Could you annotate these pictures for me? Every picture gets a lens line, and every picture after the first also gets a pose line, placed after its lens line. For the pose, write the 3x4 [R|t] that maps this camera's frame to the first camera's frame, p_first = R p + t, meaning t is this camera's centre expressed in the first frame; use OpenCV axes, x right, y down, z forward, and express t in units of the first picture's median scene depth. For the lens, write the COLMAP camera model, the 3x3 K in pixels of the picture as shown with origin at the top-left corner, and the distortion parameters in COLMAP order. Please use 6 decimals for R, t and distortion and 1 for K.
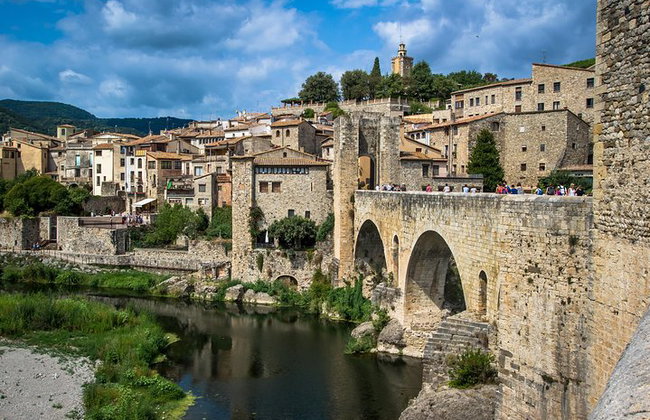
lens RADIAL K [[618.4, 0, 346.0], [0, 618.4, 212.4], [0, 0, 1]] dist [0.010661, 0.008864]
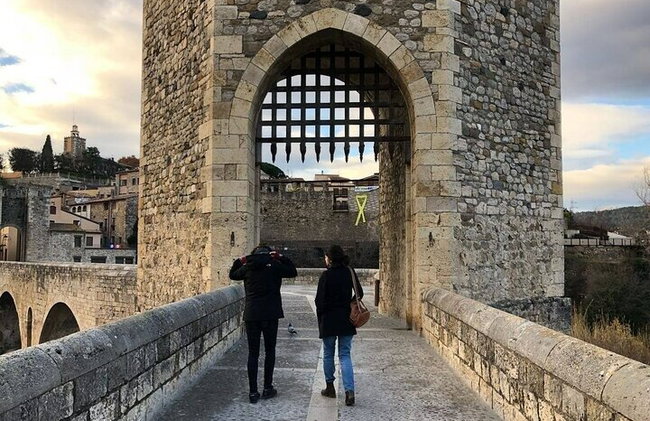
lens RADIAL K [[506.2, 0, 324.0], [0, 506.2, 229.0], [0, 0, 1]] dist [-0.001149, -0.000554]
pose [[0.864693, 0.023611, 0.501745, 0.049614], [0.022655, 0.996045, -0.085915, -0.004713], [-0.501789, 0.085657, 0.860738, 0.039800]]
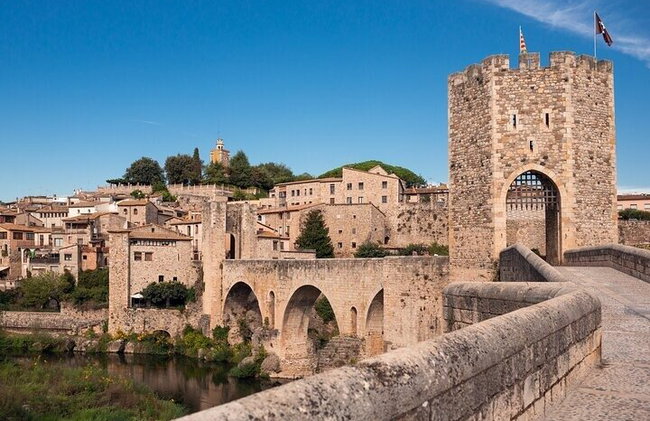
lens RADIAL K [[606.7, 0, 325.0], [0, 606.7, 210.5], [0, 0, 1]] dist [-0.052498, 0.001645]
pose [[0.946750, 0.041881, 0.319235, -0.153163], [0.001181, 0.991046, -0.133519, 0.024767], [-0.321968, 0.126786, 0.938223, -0.200290]]
